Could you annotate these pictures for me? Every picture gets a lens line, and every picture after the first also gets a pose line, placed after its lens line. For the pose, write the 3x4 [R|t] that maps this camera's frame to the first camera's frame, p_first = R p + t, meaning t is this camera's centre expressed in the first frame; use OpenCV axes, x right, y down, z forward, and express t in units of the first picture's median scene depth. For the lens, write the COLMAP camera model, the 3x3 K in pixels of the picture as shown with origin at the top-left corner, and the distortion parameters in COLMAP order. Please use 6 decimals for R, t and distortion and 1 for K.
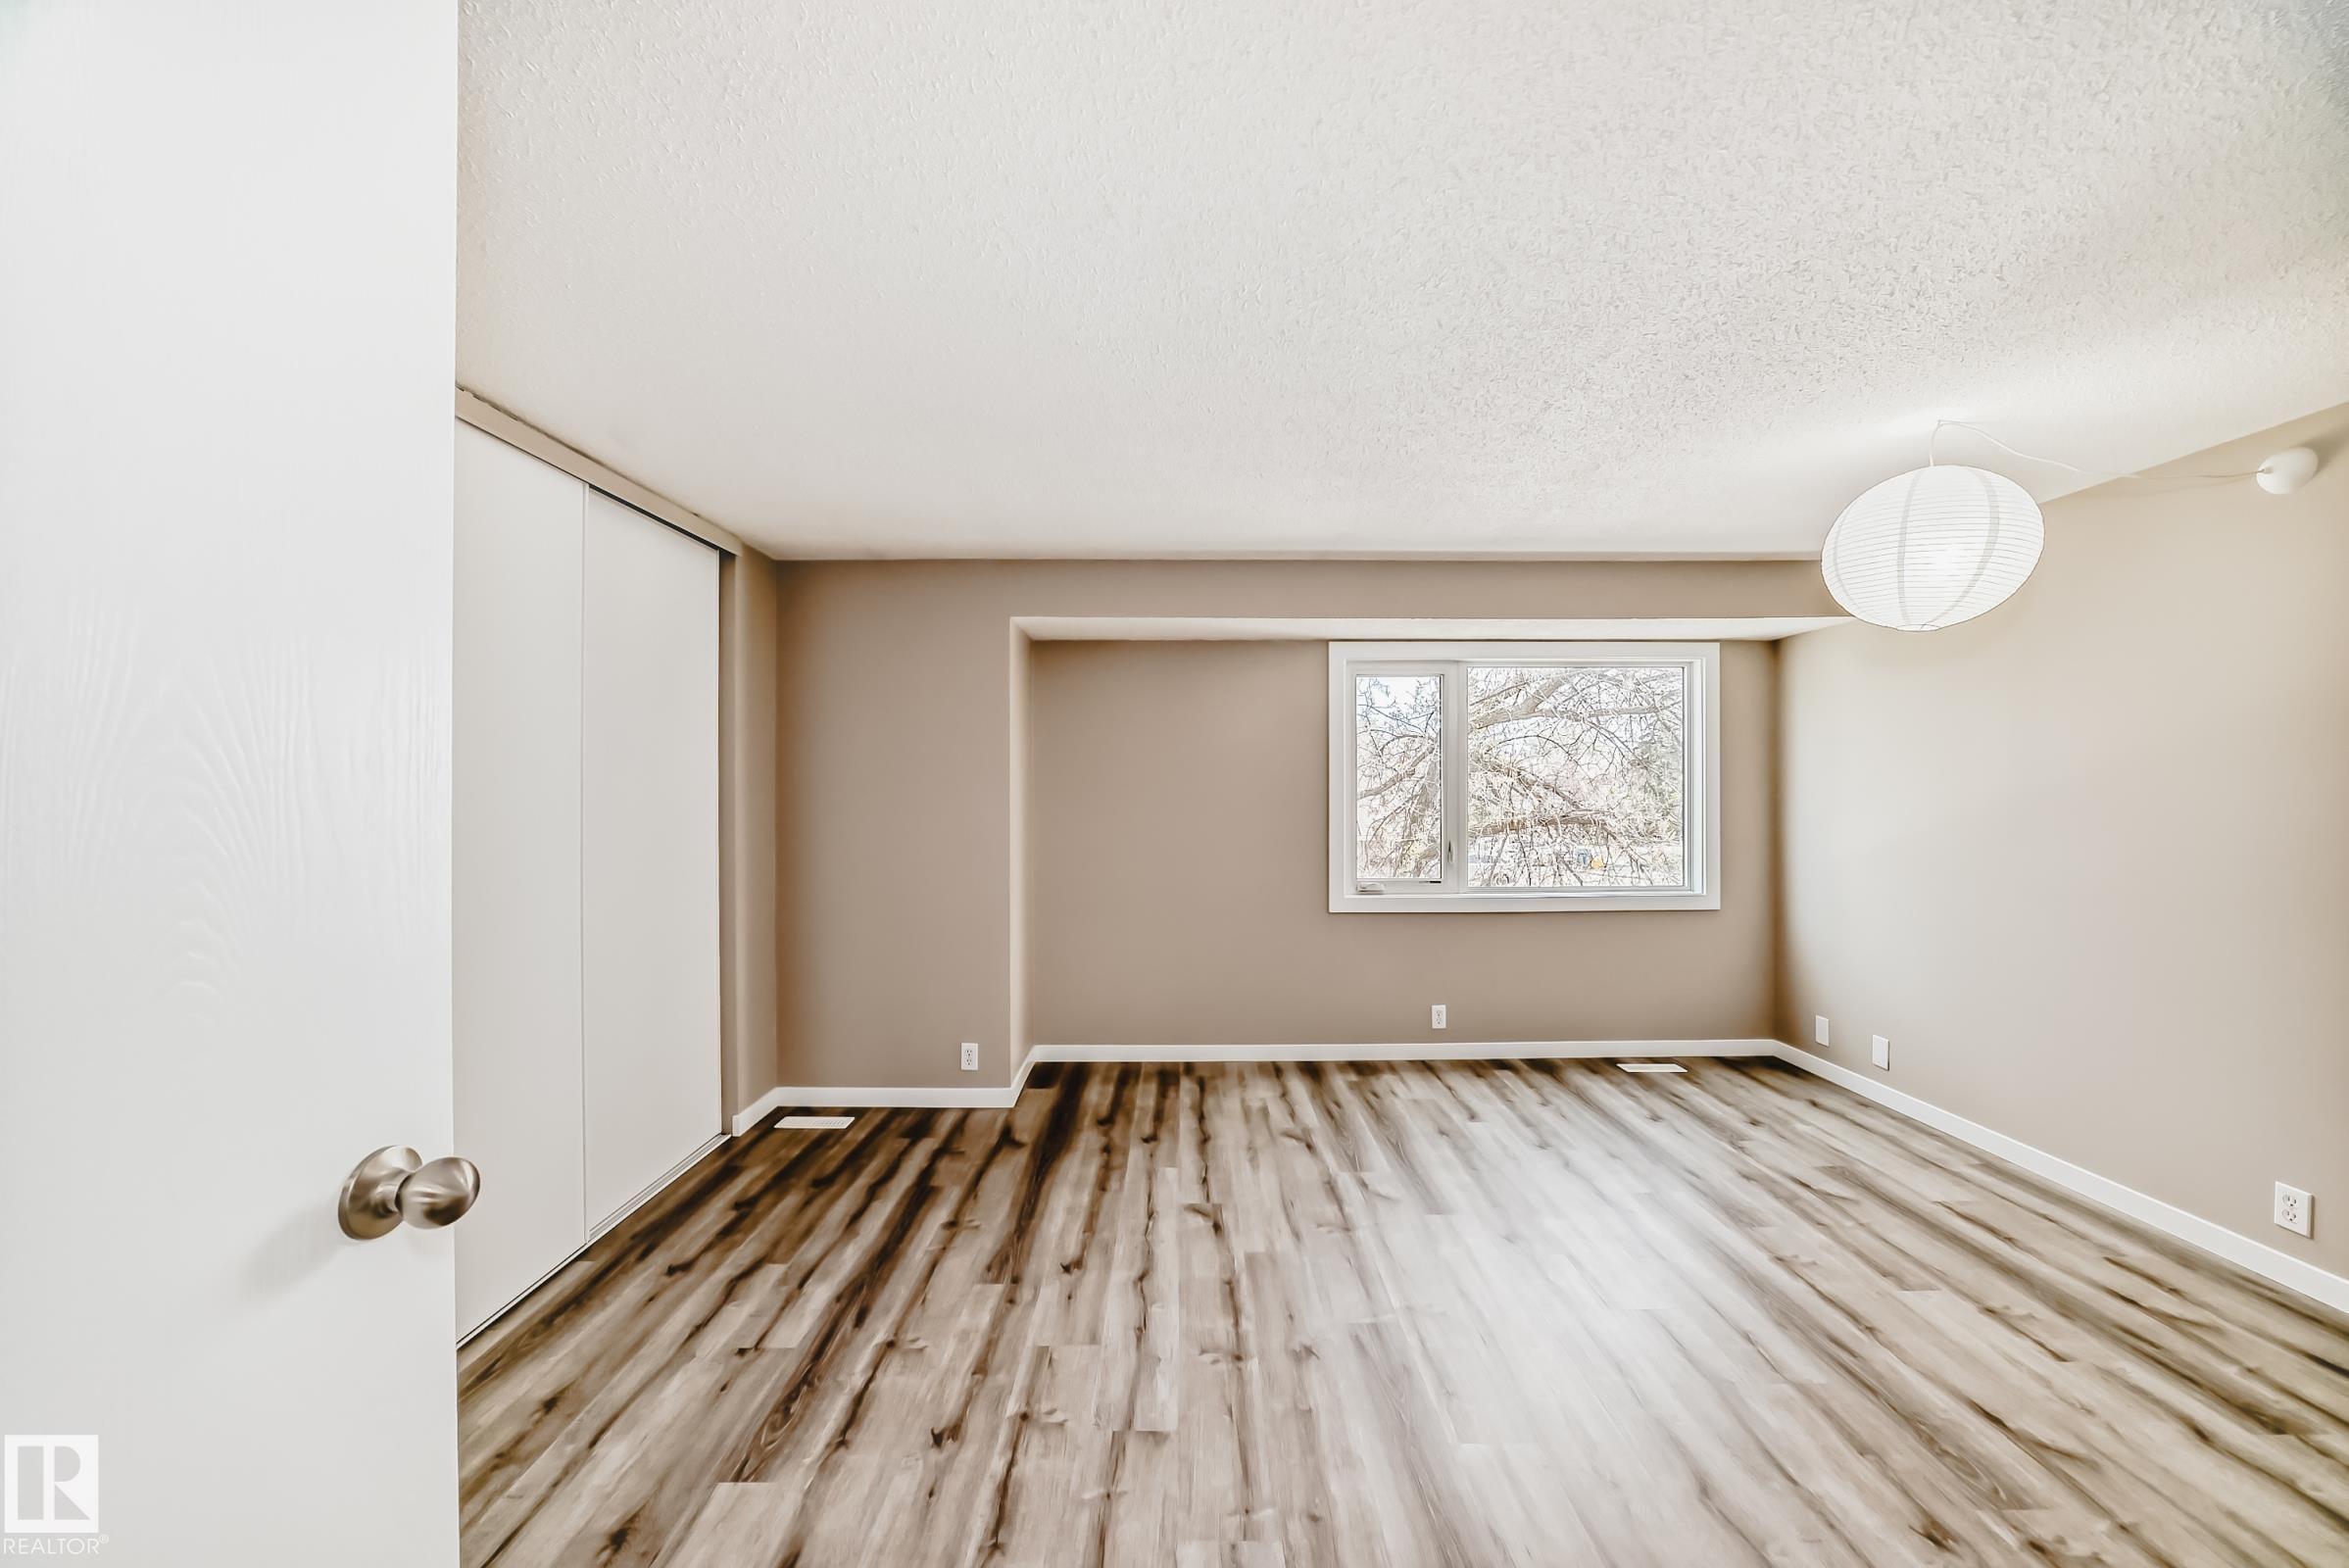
lens RADIAL K [[844.1, 0, 1174.3], [0, 844.1, 787.2], [0, 0, 1]] dist [-0.021280, 0.003773]
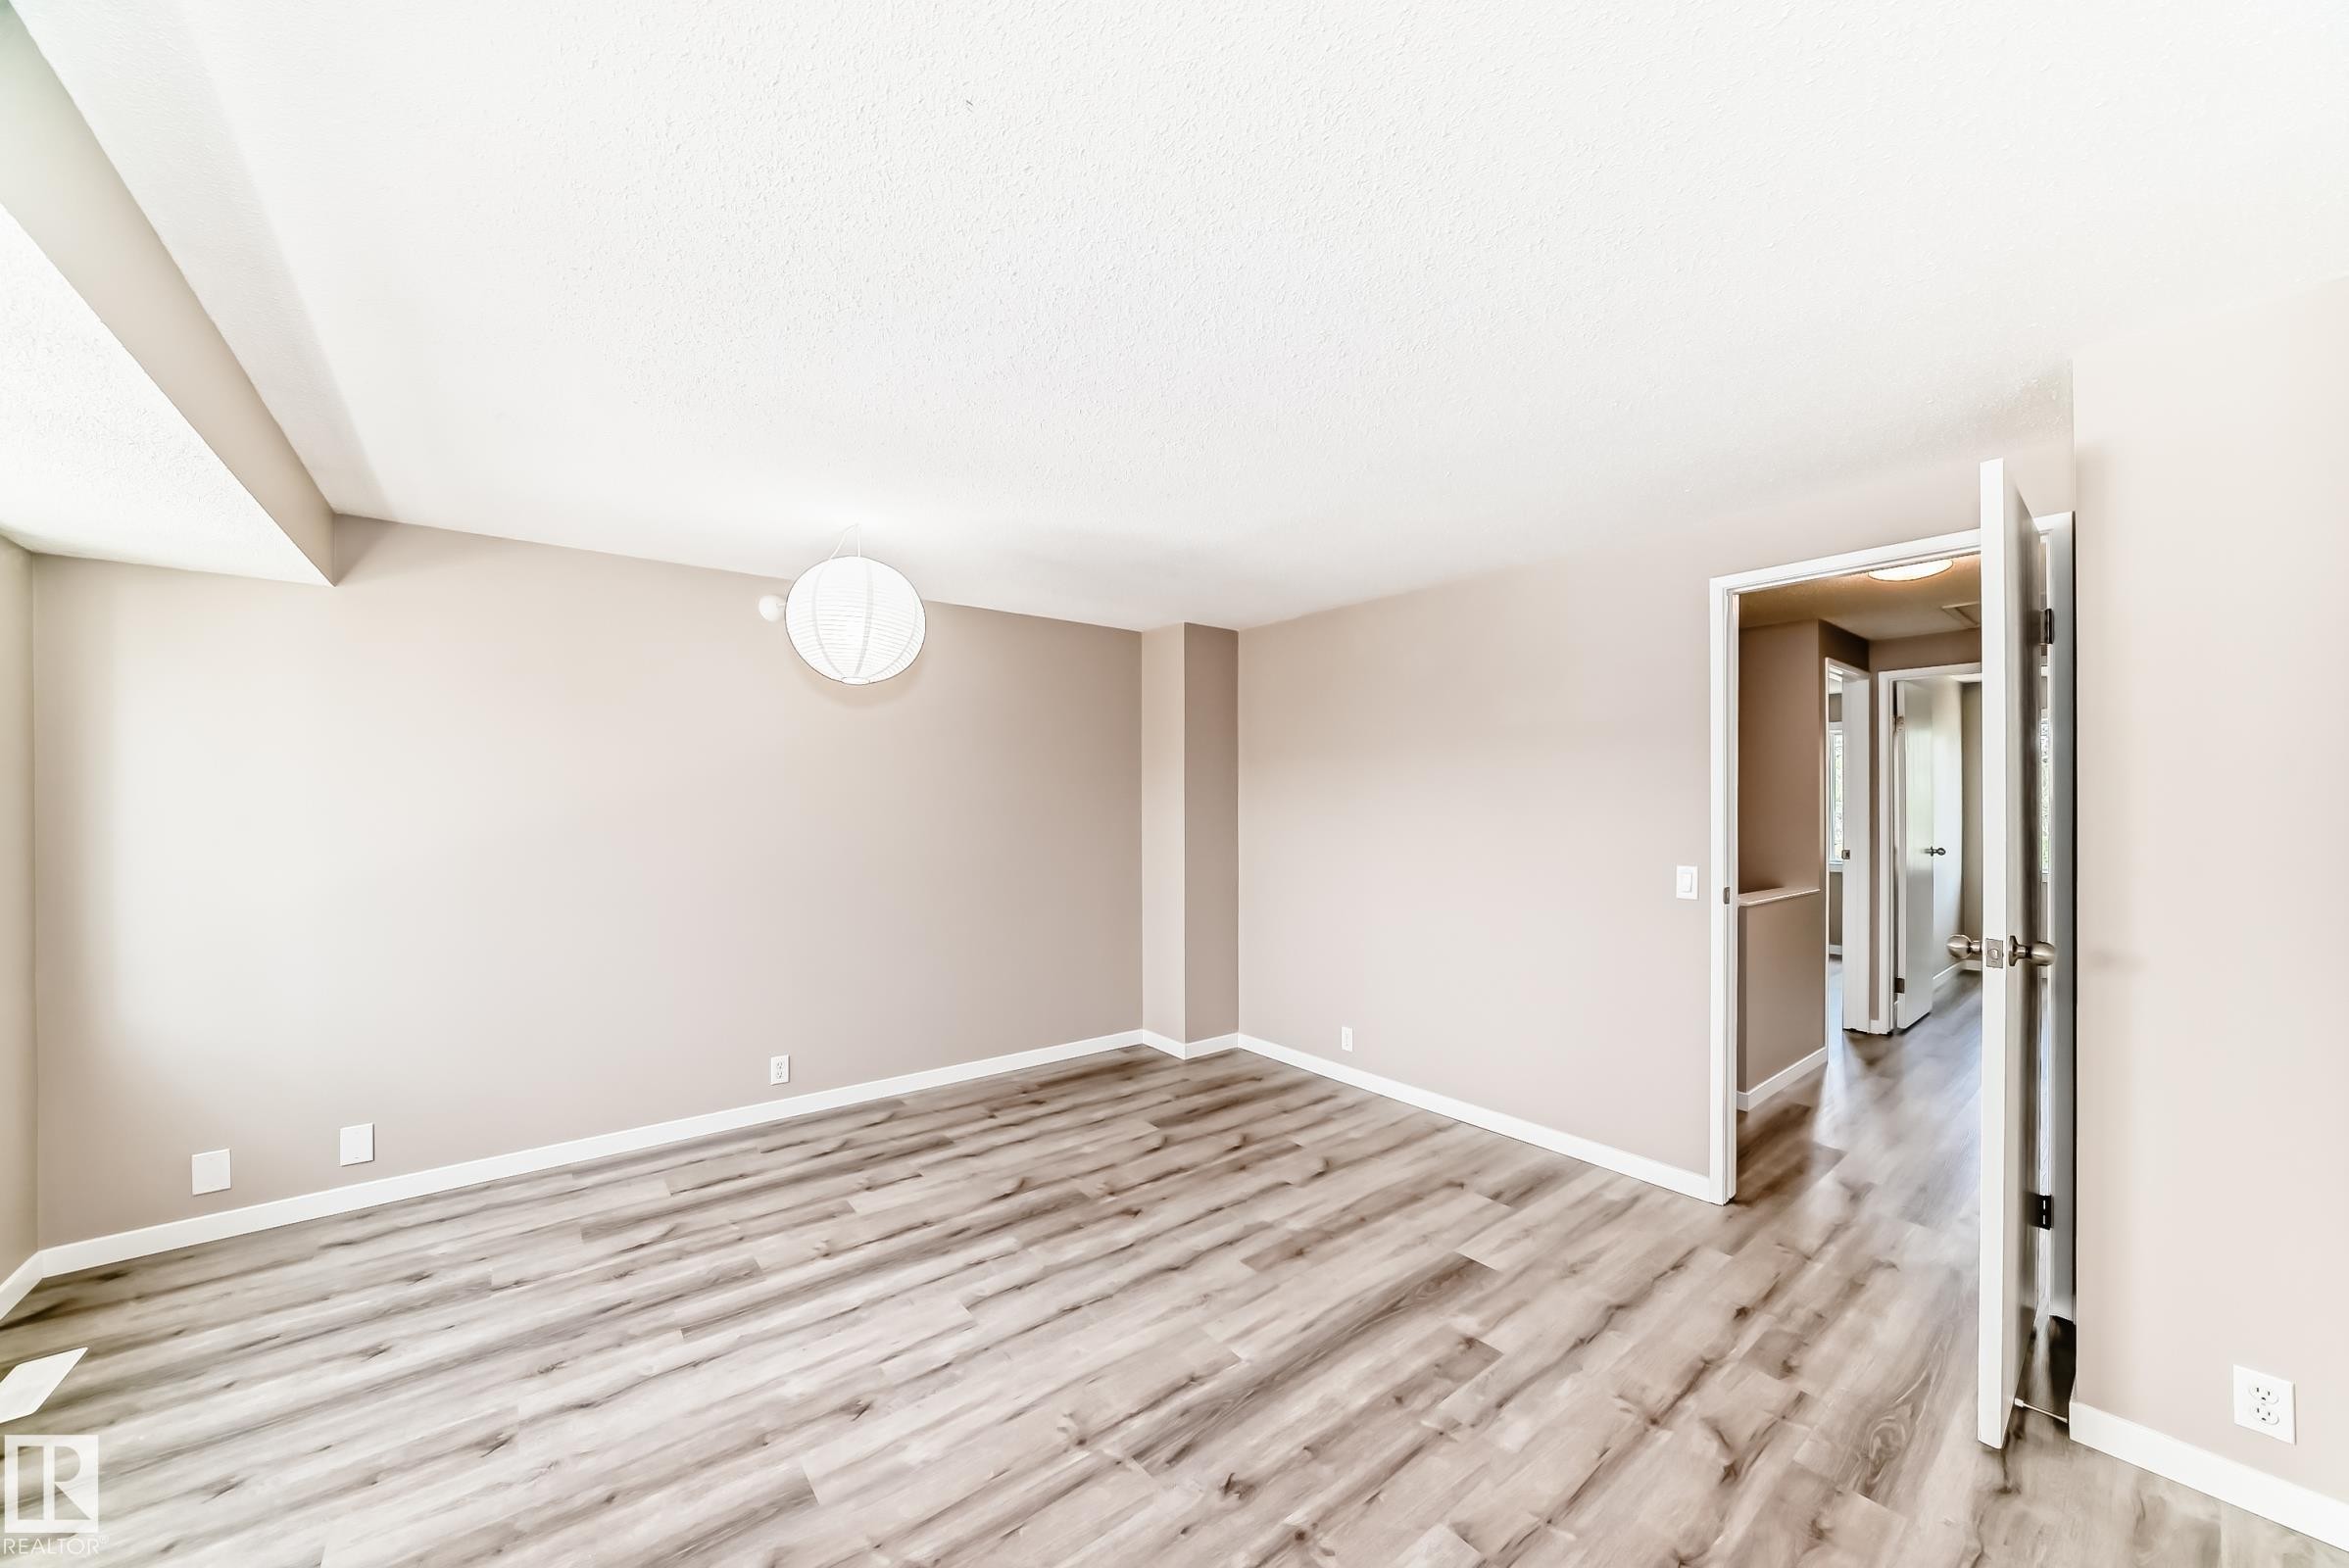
lens RADIAL K [[844.1, 0, 1170.7], [0, 844.1, 796.6], [0, 0, 1]] dist [-0.021280, 0.003773]
pose [[-0.622364, 0.009435, 0.782671, -0.440394], [0.002902, 0.999948, -0.009746, -0.009017], [-0.782723, -0.003795, -0.622359, 1.491537]]
